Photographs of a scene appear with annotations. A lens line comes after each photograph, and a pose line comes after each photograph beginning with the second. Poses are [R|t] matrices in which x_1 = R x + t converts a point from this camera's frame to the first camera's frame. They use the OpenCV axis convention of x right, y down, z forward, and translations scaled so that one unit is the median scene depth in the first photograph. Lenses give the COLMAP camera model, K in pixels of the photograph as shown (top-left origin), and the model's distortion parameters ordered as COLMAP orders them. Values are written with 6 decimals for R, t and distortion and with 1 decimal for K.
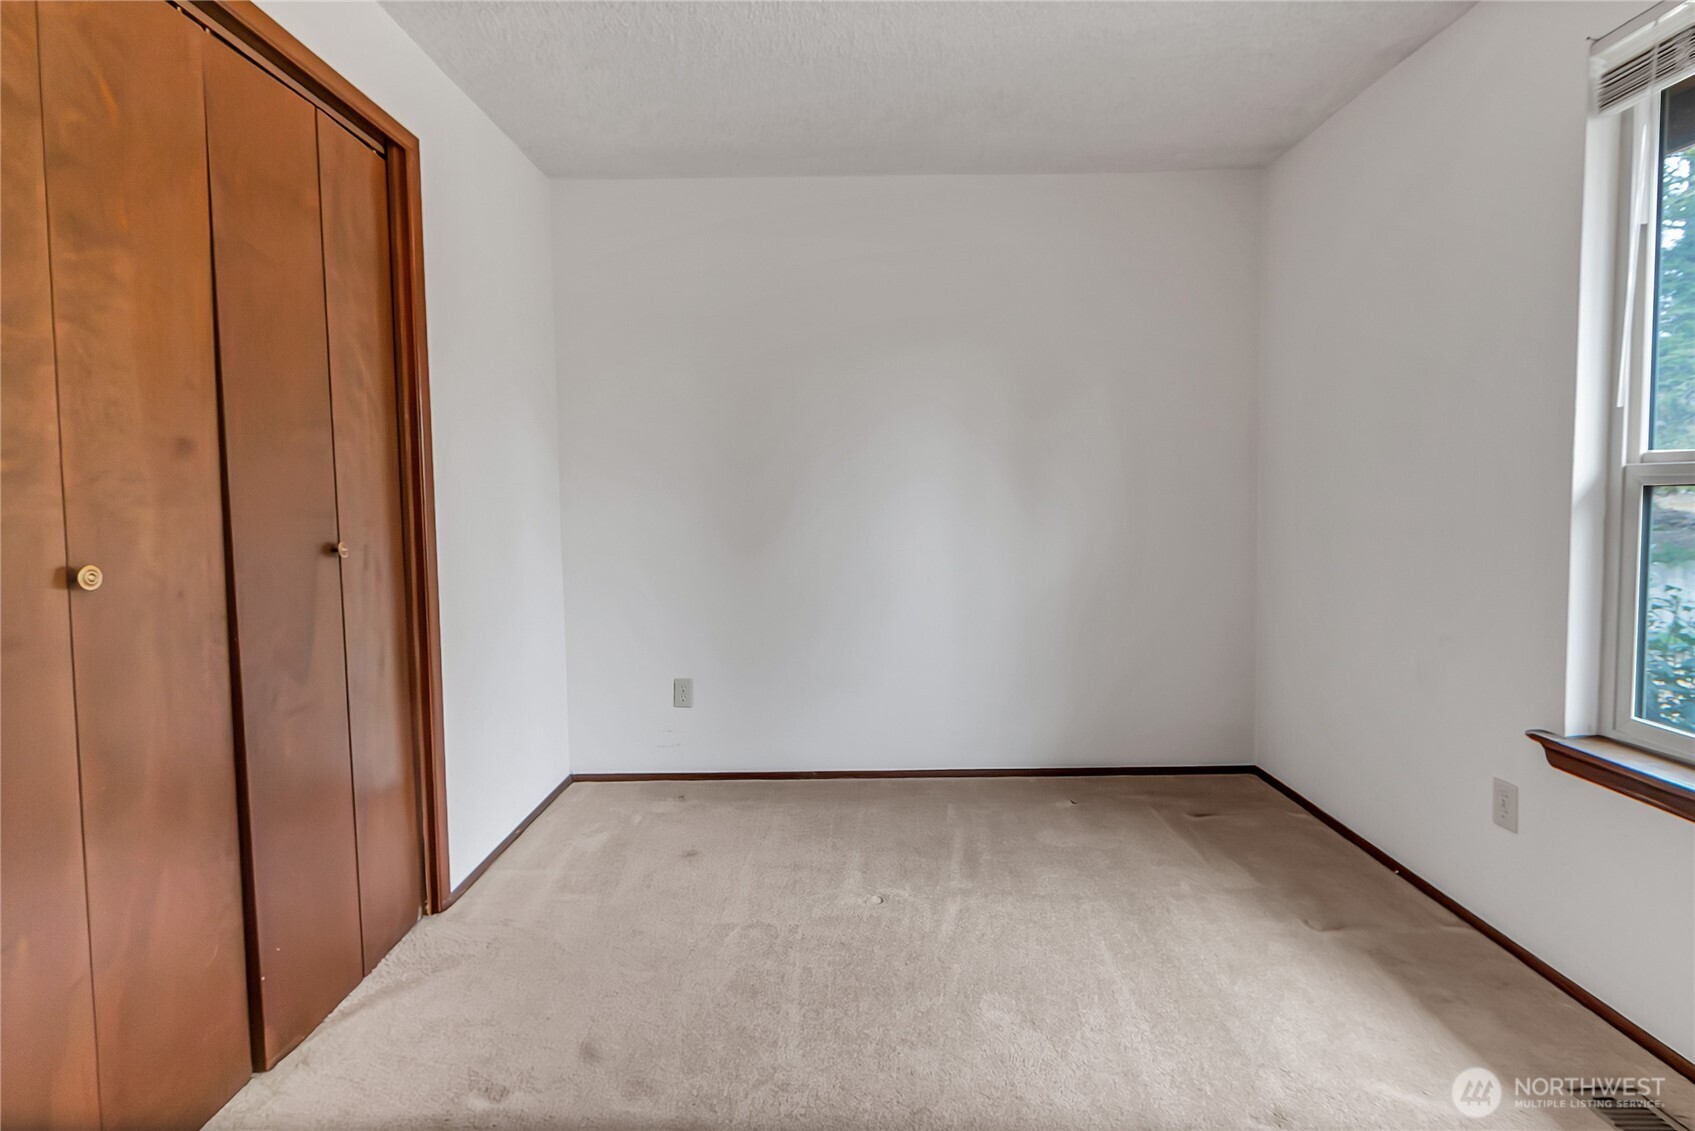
lens RADIAL K [[793.2, 0, 847.5], [0, 793.2, 565.5], [0, 0, 1]] dist [0.001313, -0.006568]
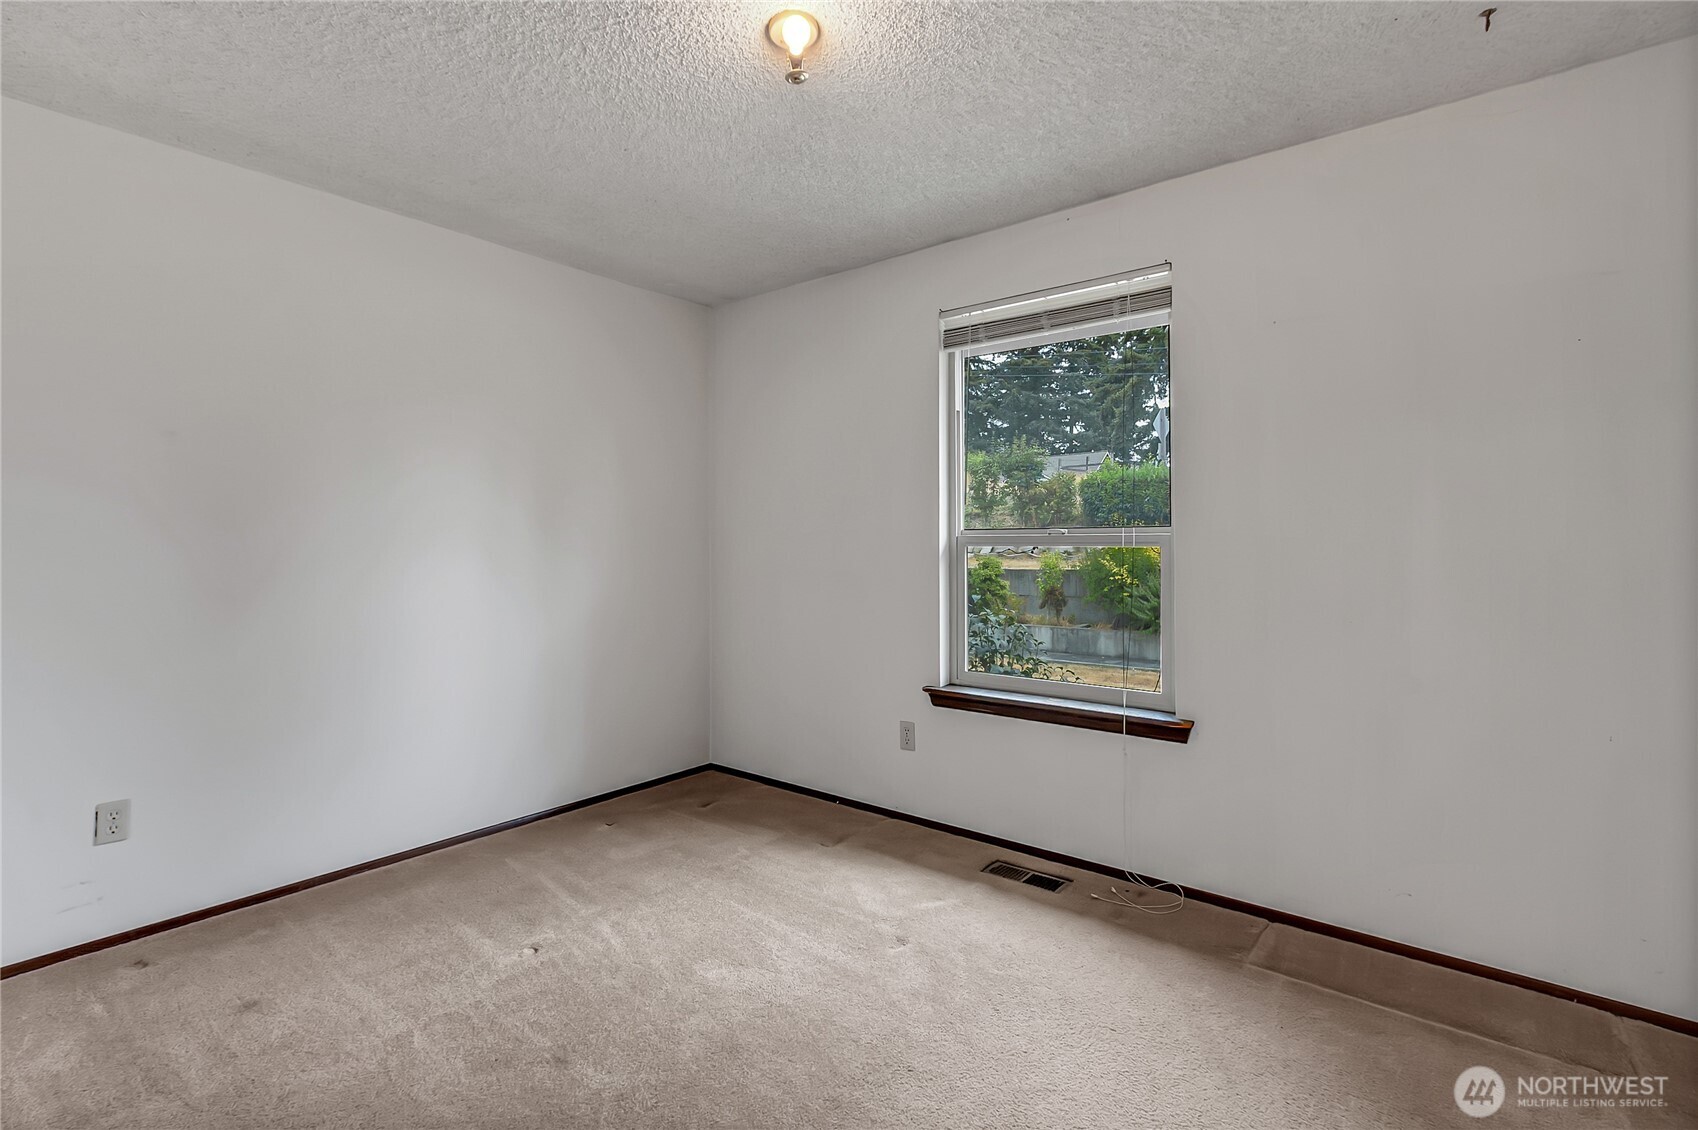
lens RADIAL K [[795.2, 0, 849.0], [0, 795.2, 565.0], [0, 0, 1]] dist [-0.001246, 0.000053]
pose [[0.619377, -0.010452, 0.785024, -0.497197], [0.064360, 0.997222, -0.037502, -0.001722], [-0.782451, 0.073752, 0.618329, 0.025204]]
